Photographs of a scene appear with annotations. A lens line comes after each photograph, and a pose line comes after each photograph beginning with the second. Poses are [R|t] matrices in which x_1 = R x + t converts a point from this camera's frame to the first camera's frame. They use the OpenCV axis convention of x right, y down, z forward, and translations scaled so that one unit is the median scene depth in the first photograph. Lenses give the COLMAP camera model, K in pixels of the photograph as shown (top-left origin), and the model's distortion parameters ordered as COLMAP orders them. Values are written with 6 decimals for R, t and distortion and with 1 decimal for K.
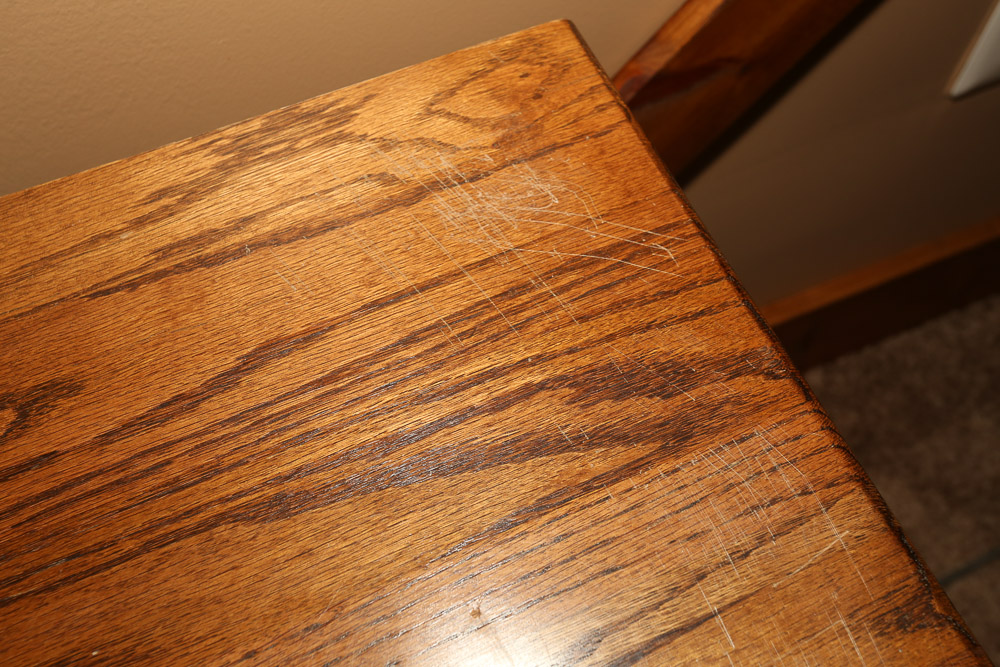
lens RADIAL K [[1197.2, 0, 500.7], [0, 1197.2, 340.0], [0, 0, 1]] dist [0.017631, 0.000000]
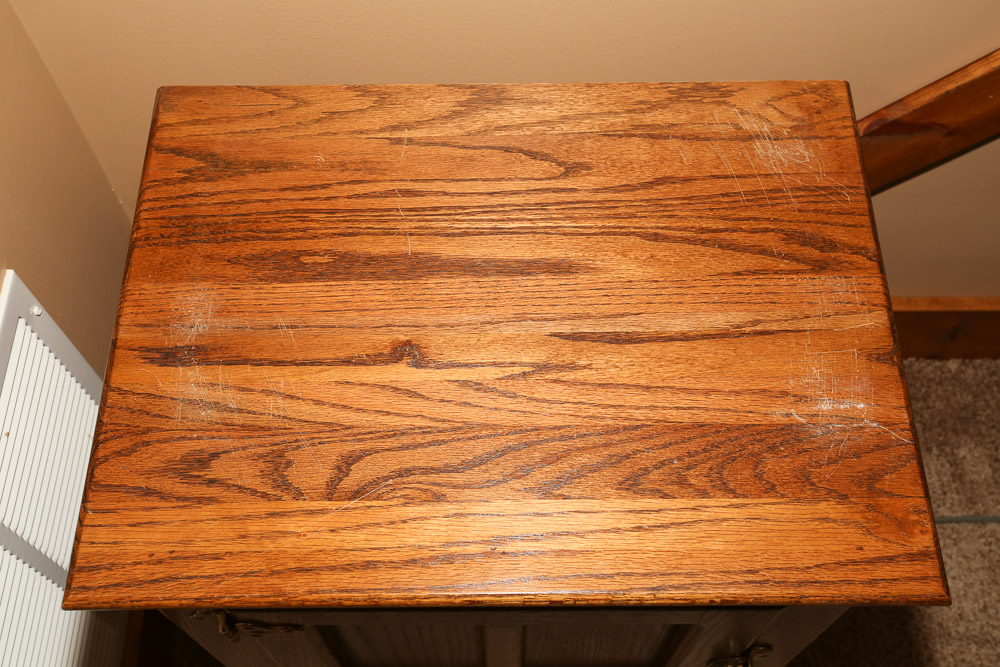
lens RADIAL K [[1098.7, 0, 490.0], [0, 1098.7, 331.4], [0, 0, 1]] dist [0.027307, 0.000000]
pose [[0.916323, 0.350529, -0.193600, 0.013299], [-0.339667, 0.936436, 0.087831, 0.214734], [0.212082, -0.014722, 0.977141, -1.197666]]
